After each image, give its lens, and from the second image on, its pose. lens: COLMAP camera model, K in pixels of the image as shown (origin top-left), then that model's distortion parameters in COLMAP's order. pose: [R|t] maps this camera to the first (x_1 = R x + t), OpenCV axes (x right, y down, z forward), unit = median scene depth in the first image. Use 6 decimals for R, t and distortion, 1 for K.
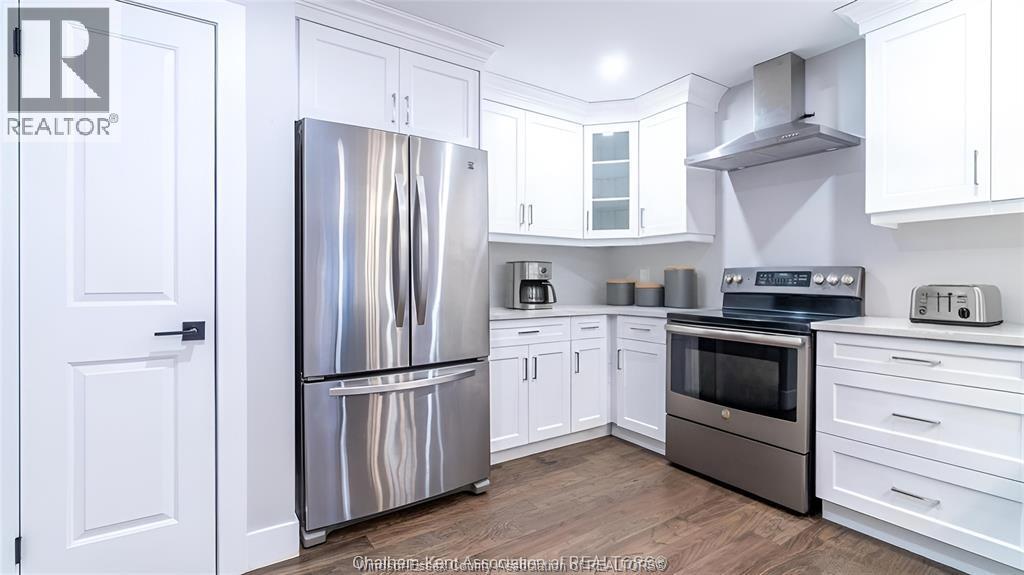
lens RADIAL K [[443.9, 0, 489.0], [0, 443.9, 283.7], [0, 0, 1]] dist [-0.002809, 0.000482]
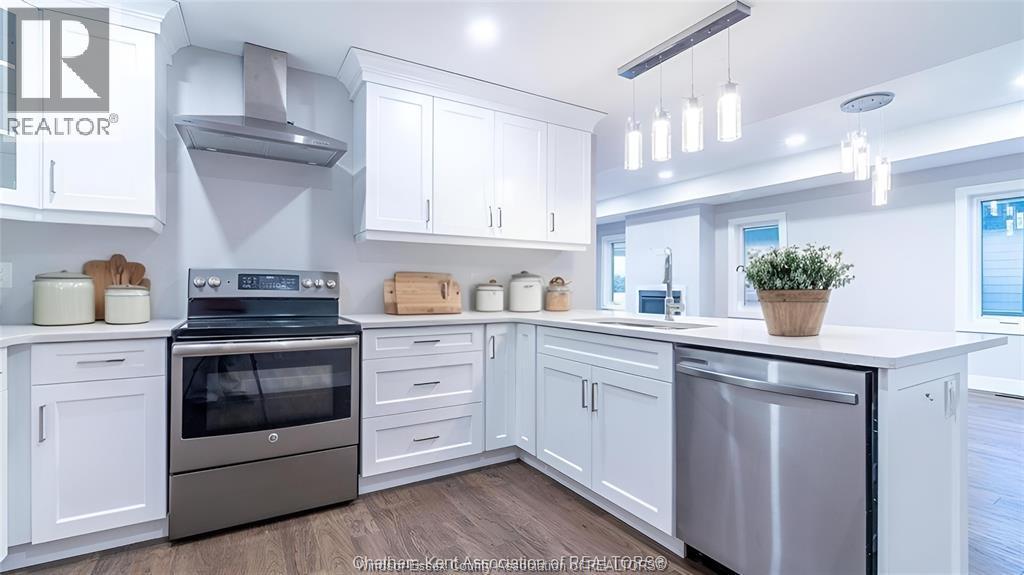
lens RADIAL K [[443.9, 0, 509.0], [0, 443.9, 286.7], [0, 0, 1]] dist [-0.002809, 0.000482]
pose [[0.031181, -0.003074, 0.999509, -0.305342], [0.001245, 0.999995, 0.003037, -0.003263], [-0.999513, 0.001150, 0.031184, 0.493898]]
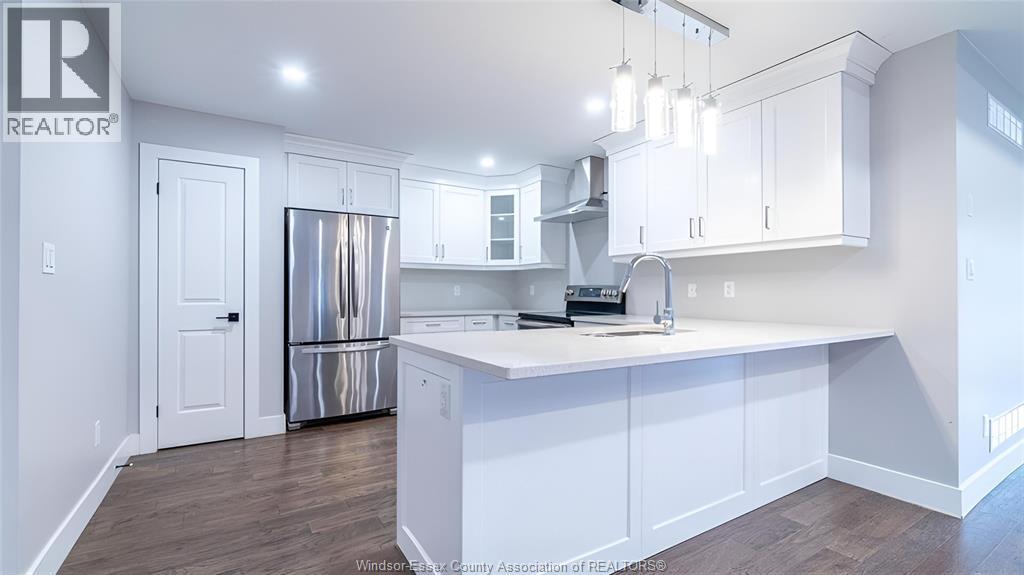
lens RADIAL K [[443.9, 0, 507.9], [0, 443.9, 291.5], [0, 0, 1]] dist [-0.002809, 0.000482]
pose [[0.999944, 0.002053, 0.010411, 0.374734], [-0.001949, 0.999948, -0.009995, 0.002742], [-0.010431, 0.009974, 0.999896, -0.686090]]
